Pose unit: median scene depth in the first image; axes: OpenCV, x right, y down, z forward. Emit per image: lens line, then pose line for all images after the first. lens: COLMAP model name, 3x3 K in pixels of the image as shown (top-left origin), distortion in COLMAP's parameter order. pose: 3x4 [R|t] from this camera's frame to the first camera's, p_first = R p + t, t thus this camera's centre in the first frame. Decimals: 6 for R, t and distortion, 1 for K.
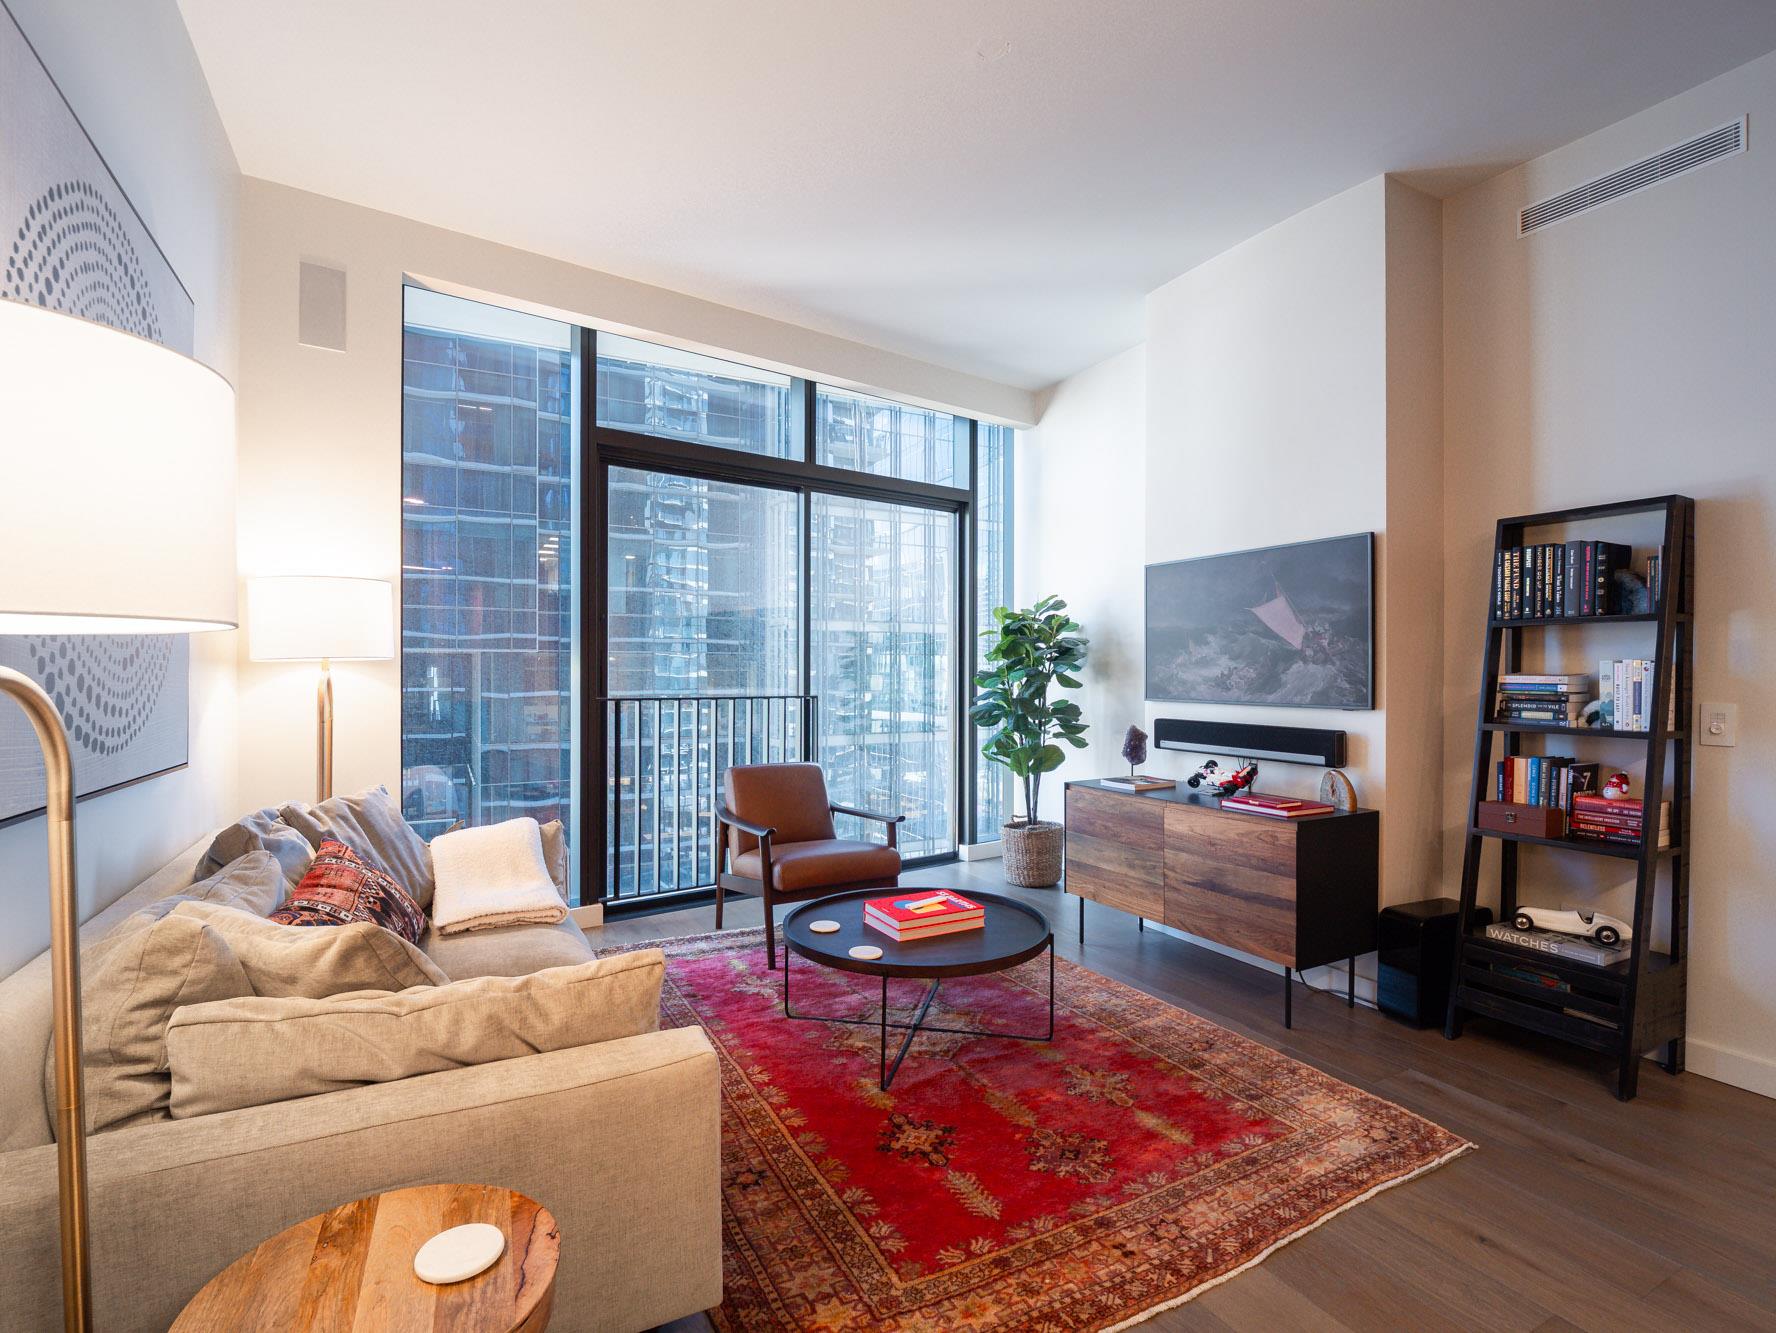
lens RADIAL K [[859.5, 0, 892.5], [0, 859.5, 681.4], [0, 0, 1]] dist [-0.015425, -0.000506]
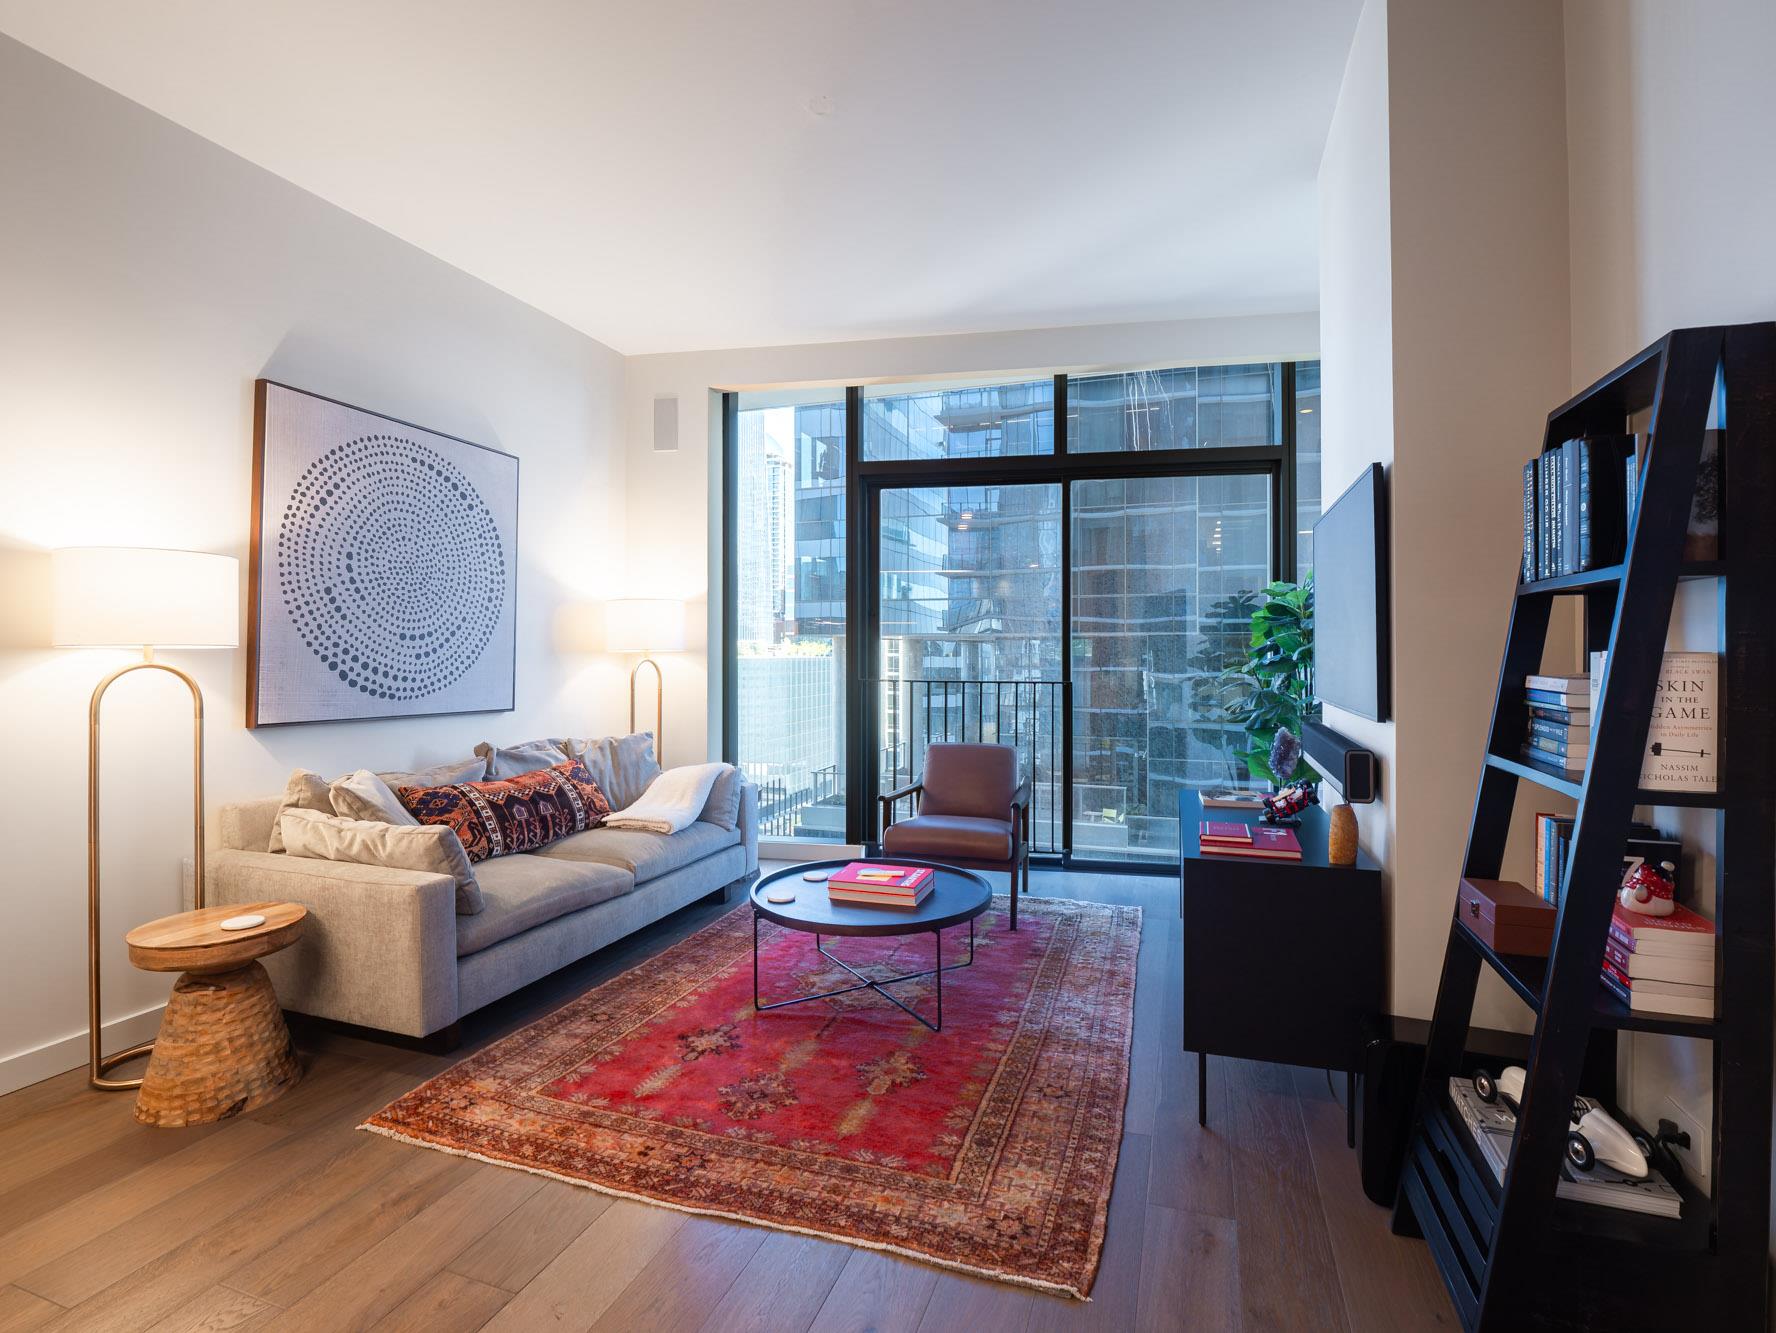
lens RADIAL K [[859.5, 0, 892.0], [0, 859.5, 652.6], [0, 0, 1]] dist [-0.015425, -0.000506]
pose [[0.679499, 0.001371, -0.733676, 0.820667], [-0.008856, 0.999941, -0.006334, -0.015375], [0.733623, 0.010801, 0.679470, 0.257012]]
